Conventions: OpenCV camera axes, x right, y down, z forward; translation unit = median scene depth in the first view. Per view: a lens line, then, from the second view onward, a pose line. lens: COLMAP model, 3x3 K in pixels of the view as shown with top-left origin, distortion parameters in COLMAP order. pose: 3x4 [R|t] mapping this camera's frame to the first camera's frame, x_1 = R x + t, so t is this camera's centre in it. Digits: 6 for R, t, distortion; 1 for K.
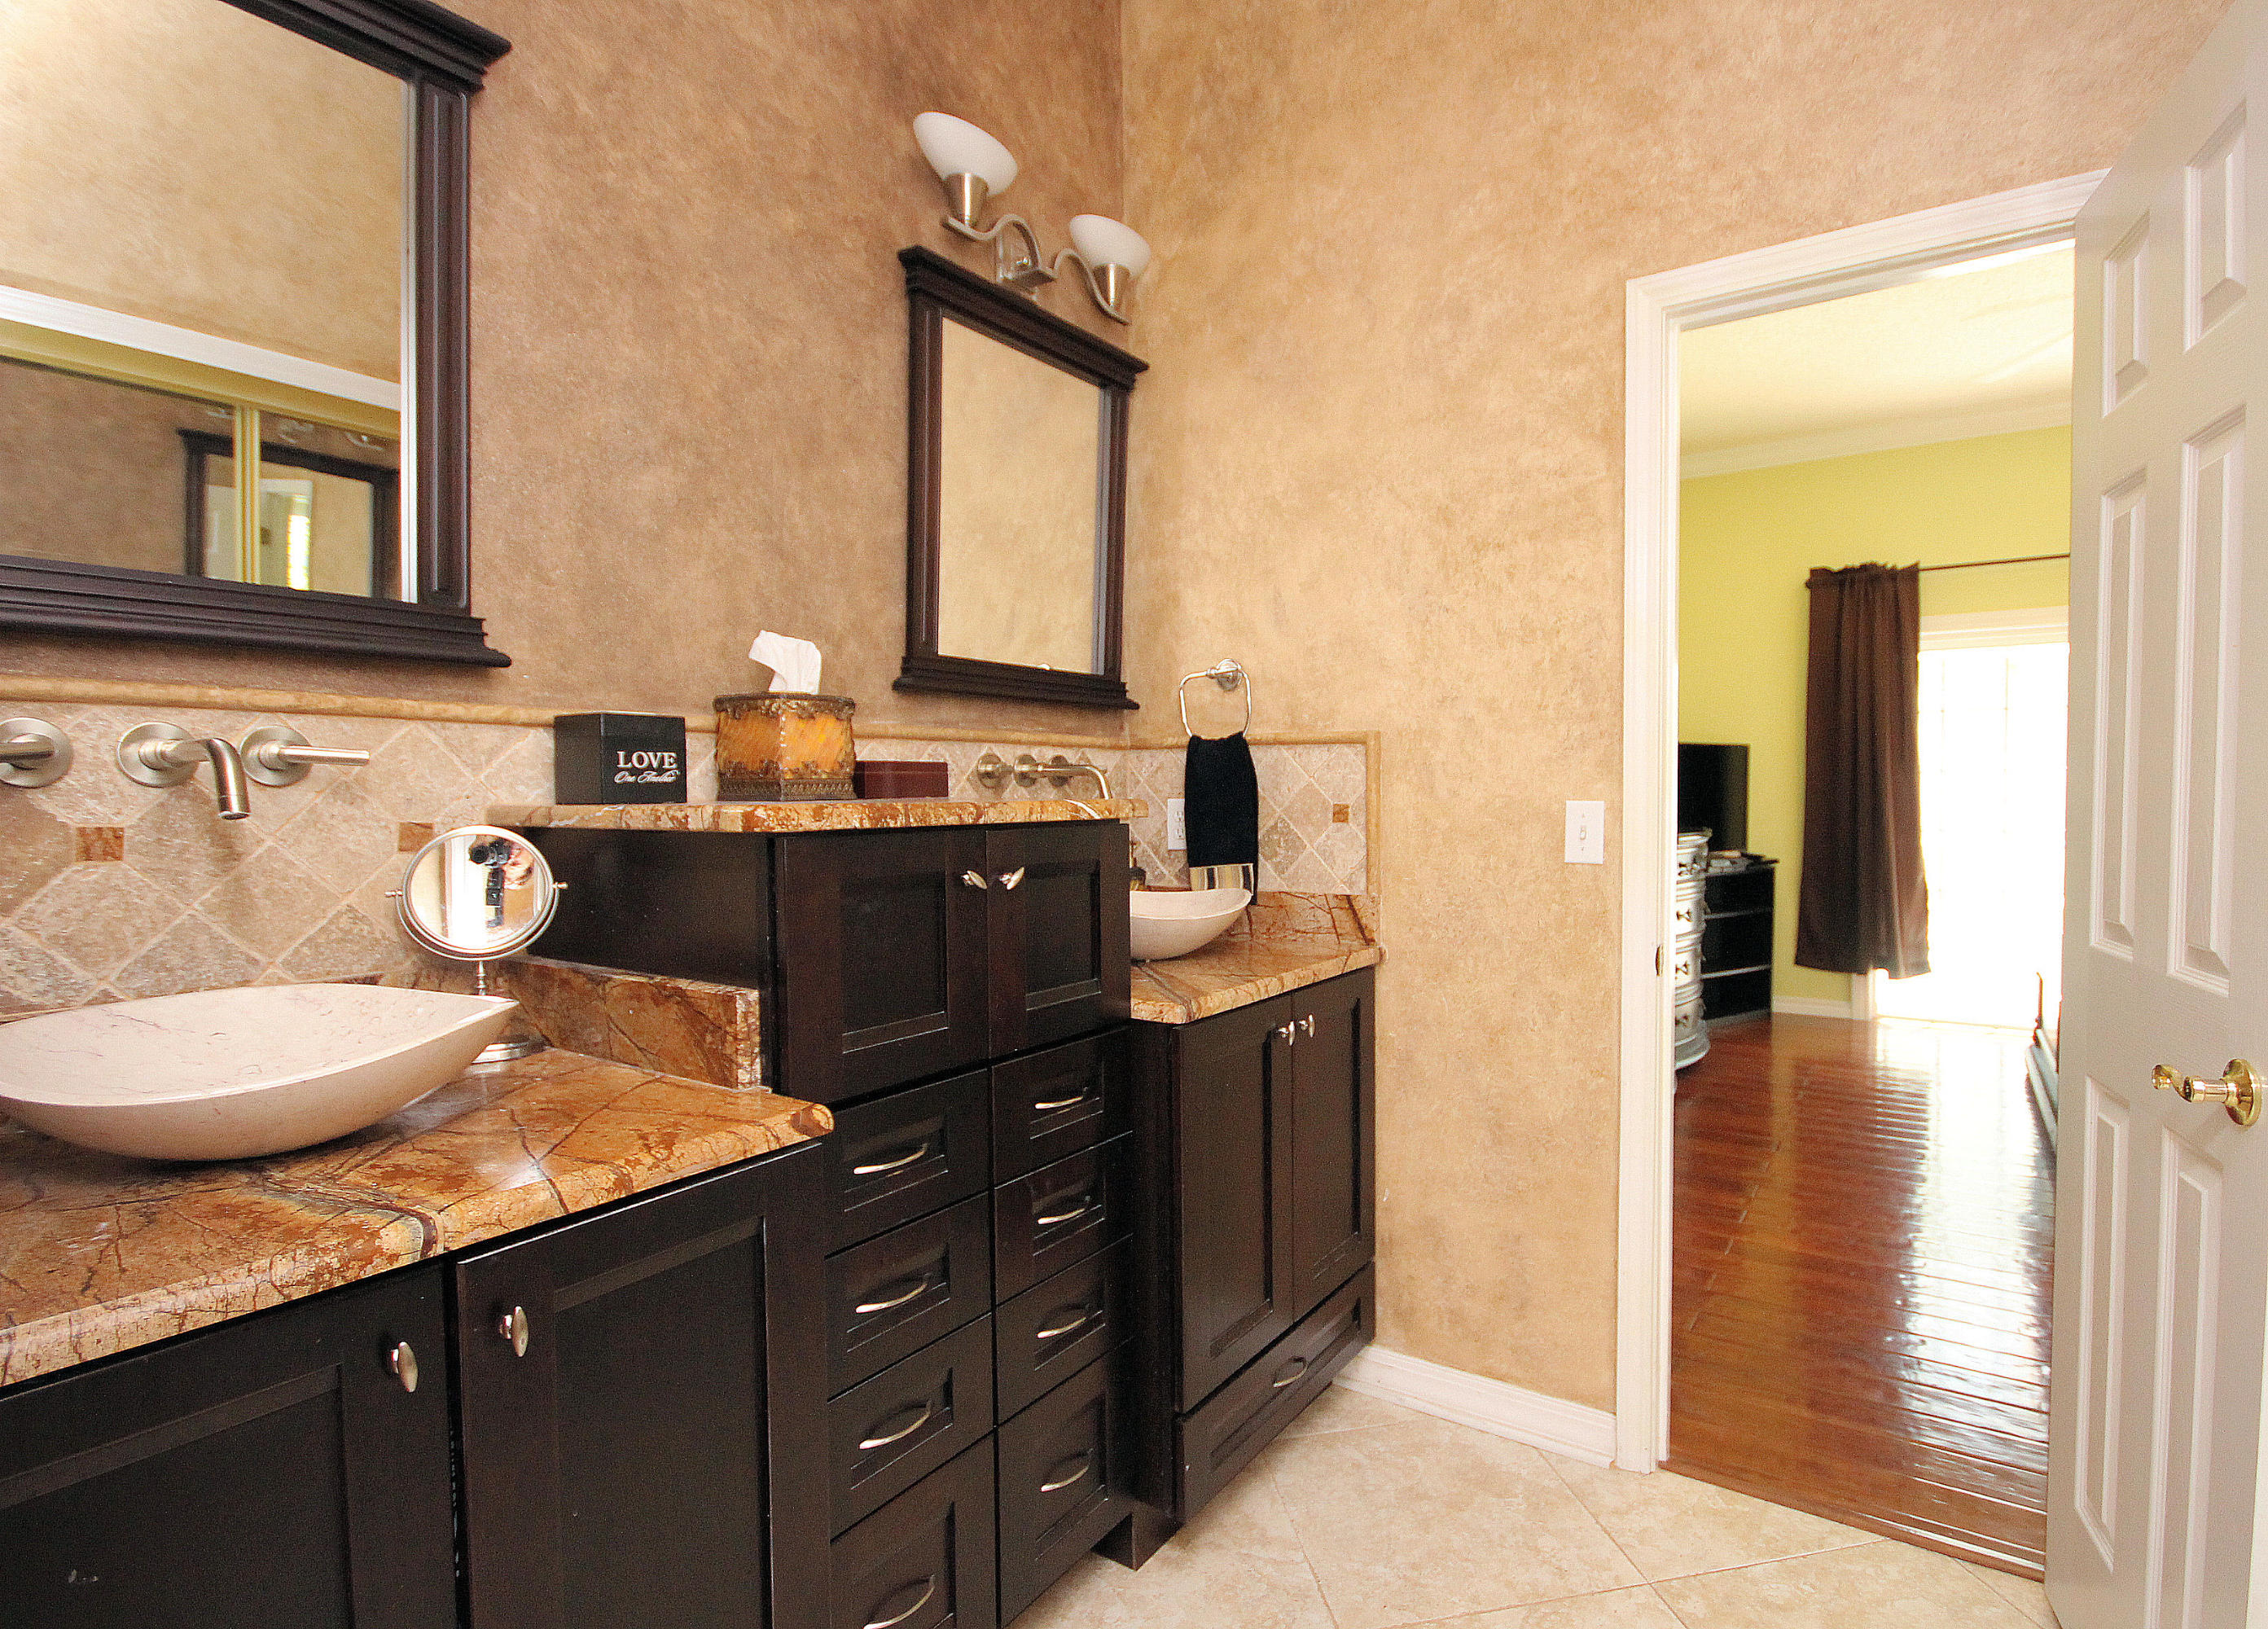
lens RADIAL K [[1186.3, 0, 1134.0], [0, 1186.3, 814.5], [0, 0, 1]] dist [0.017814, 0.000352]
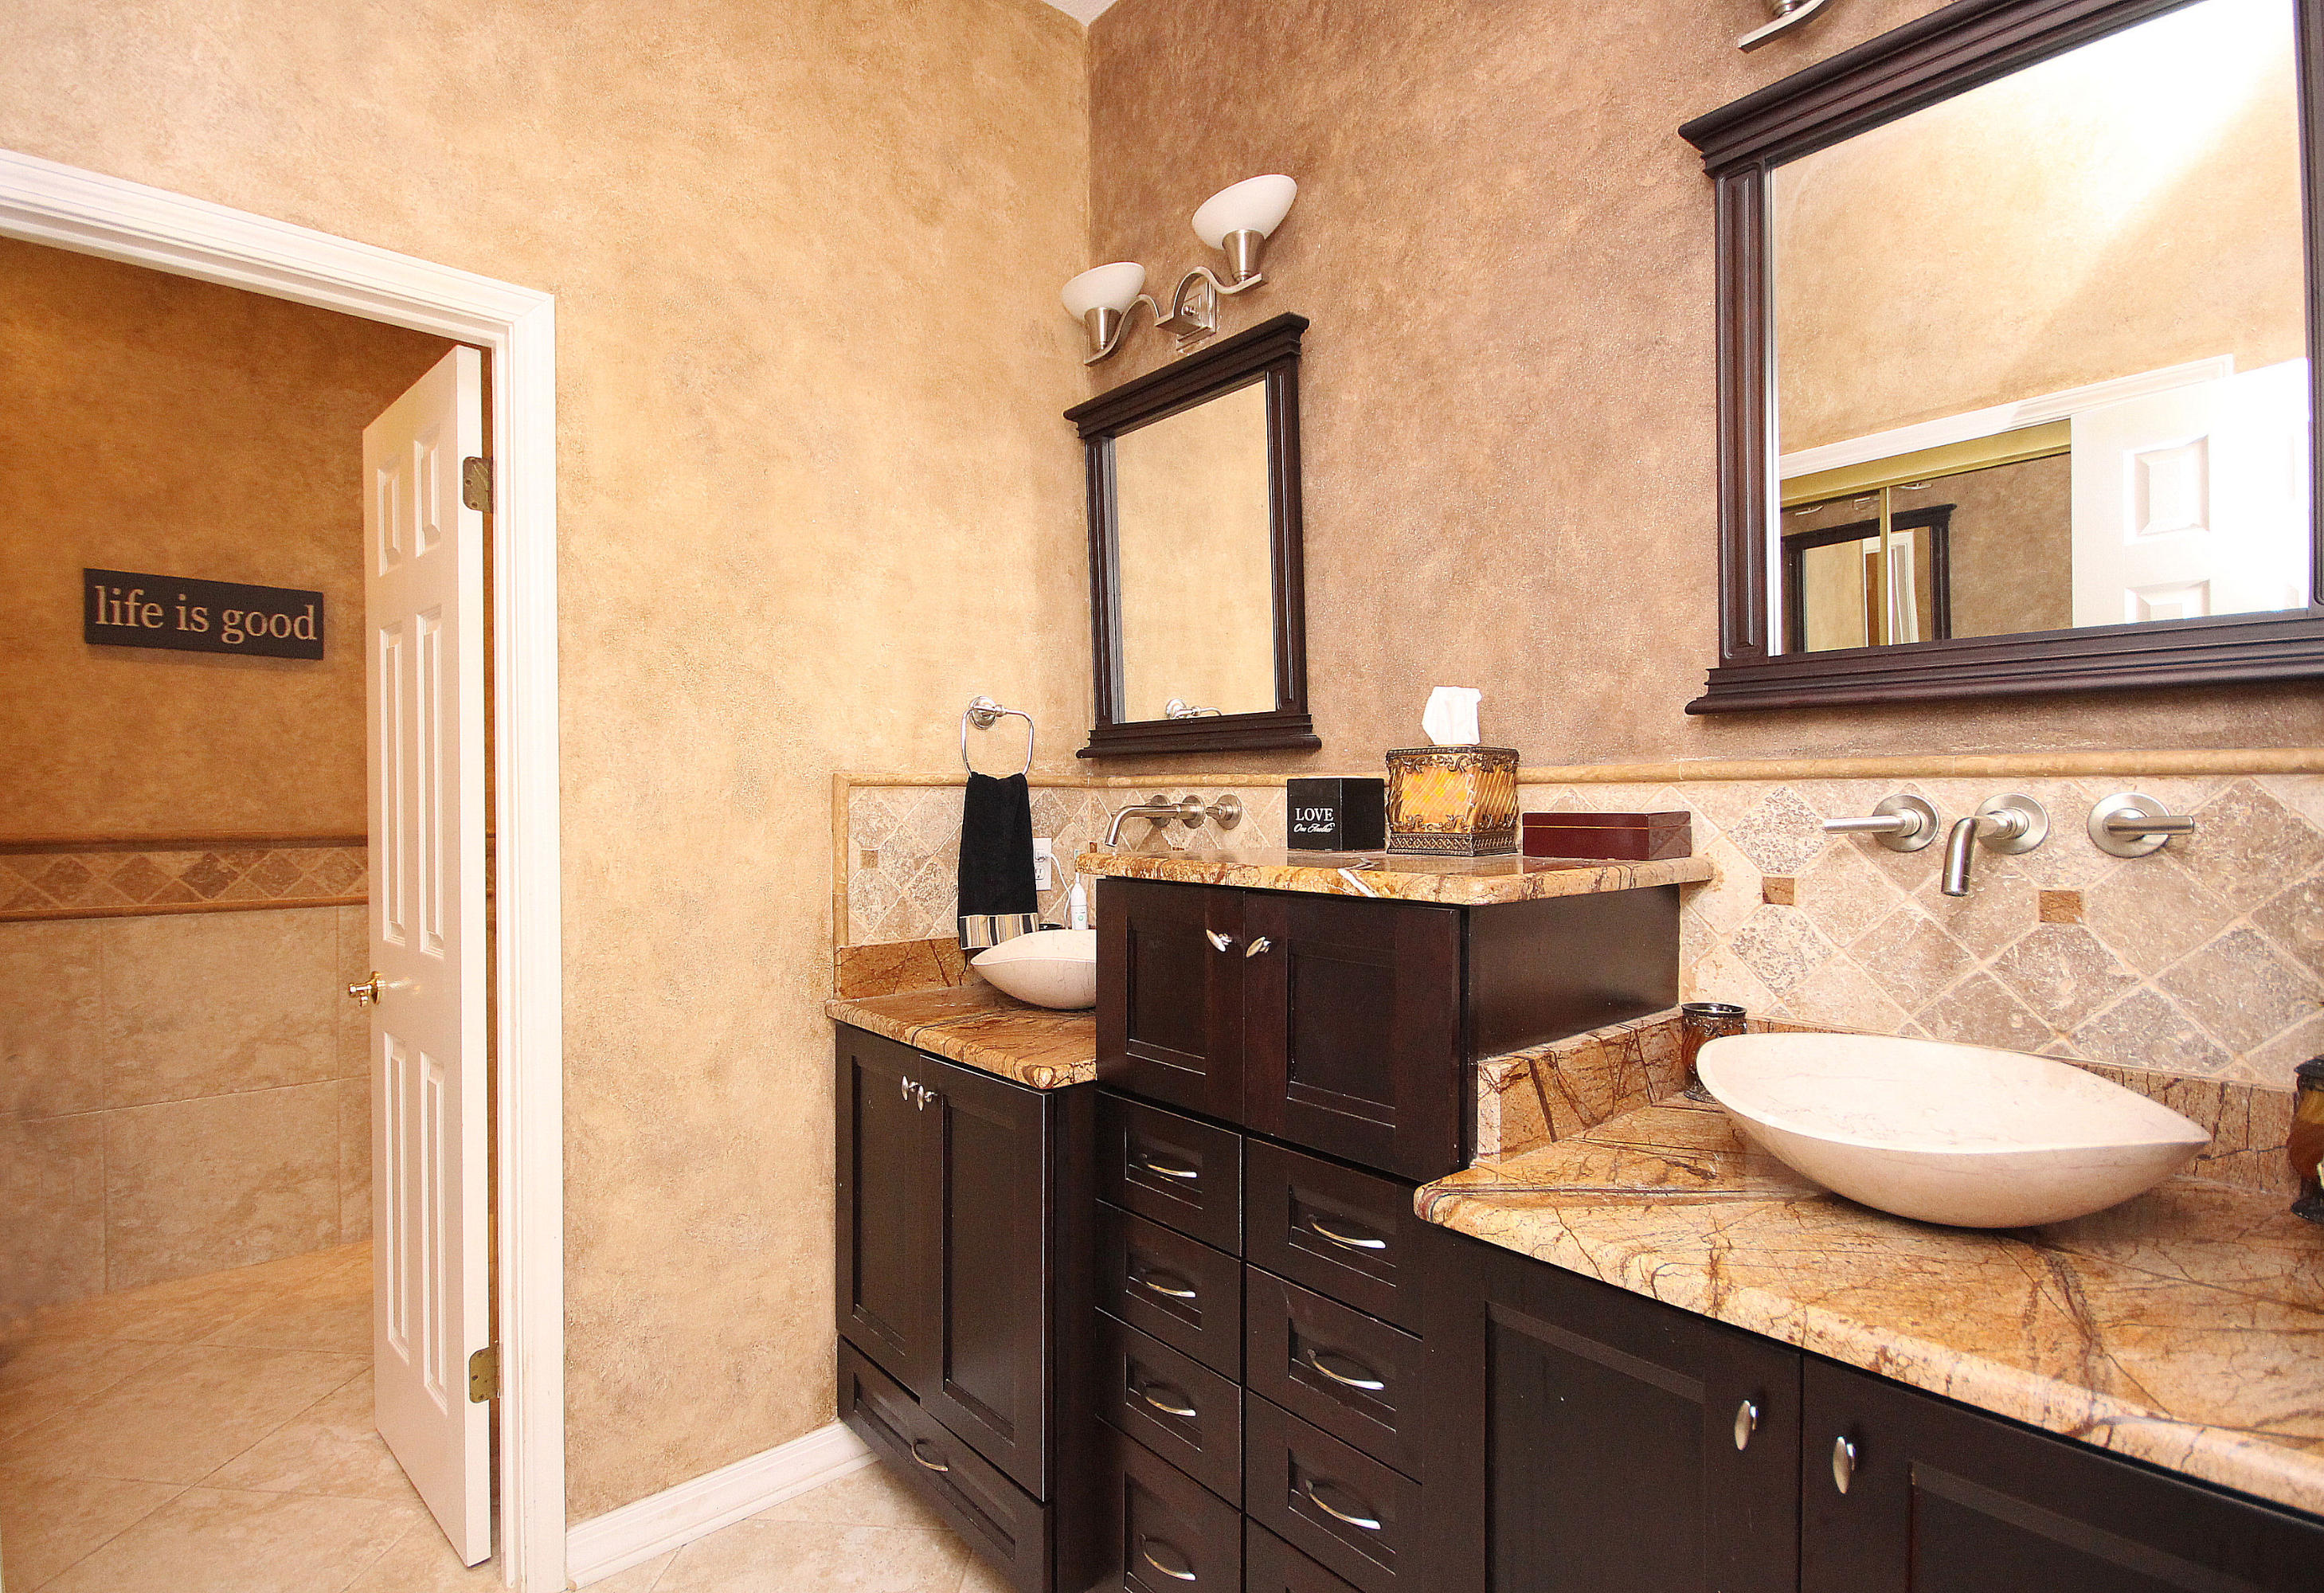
lens RADIAL K [[1065.5, 0, 1167.9], [0, 1065.5, 812.7], [0, 0, 1]] dist [0.000192, 0.000179]
pose [[-0.217301, 0.014027, -0.976004, 0.647221], [-0.019900, 0.999625, 0.018797, -0.058934], [0.975902, 0.023507, -0.216940, 0.983004]]
